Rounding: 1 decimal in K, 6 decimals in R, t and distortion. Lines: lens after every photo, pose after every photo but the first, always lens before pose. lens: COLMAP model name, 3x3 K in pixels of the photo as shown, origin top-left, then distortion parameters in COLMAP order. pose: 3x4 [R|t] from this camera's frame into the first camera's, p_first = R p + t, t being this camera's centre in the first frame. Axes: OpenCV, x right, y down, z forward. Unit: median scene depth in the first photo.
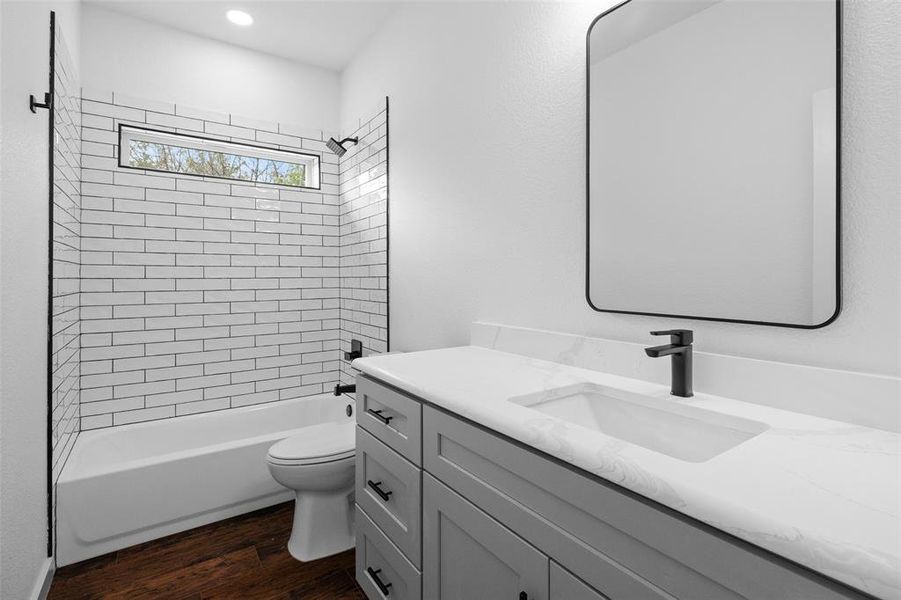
lens RADIAL K [[421.9, 0, 447.7], [0, 421.9, 288.0], [0, 0, 1]] dist [-0.001741, -0.000034]
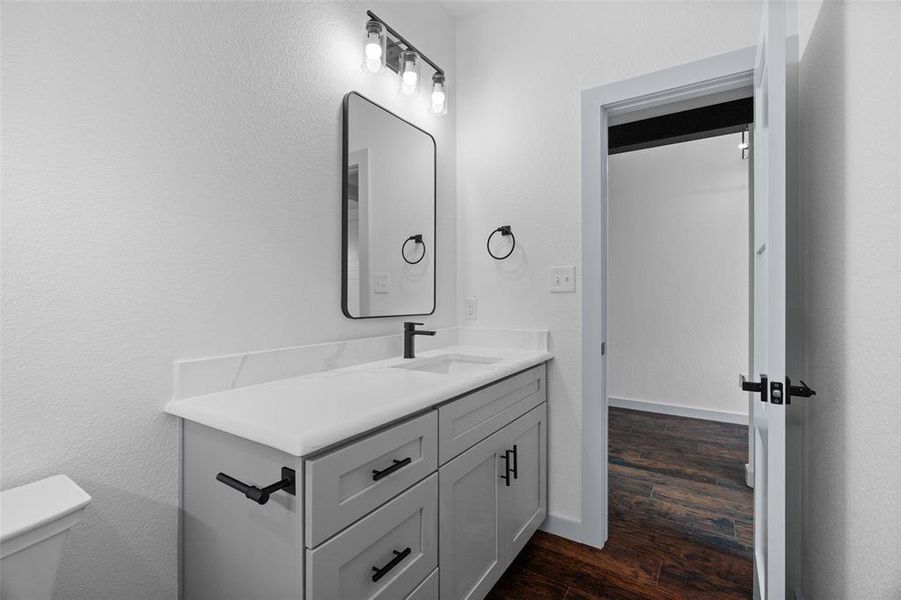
lens RADIAL K [[421.9, 0, 447.7], [0, 421.9, 288.0], [0, 0, 1]] dist [-0.001741, -0.000034]
pose [[-0.378444, 0.012579, 0.925539, -1.080211], [0.010980, 0.999898, -0.009100, -0.030074], [-0.925559, 0.006719, -0.378544, 1.376632]]
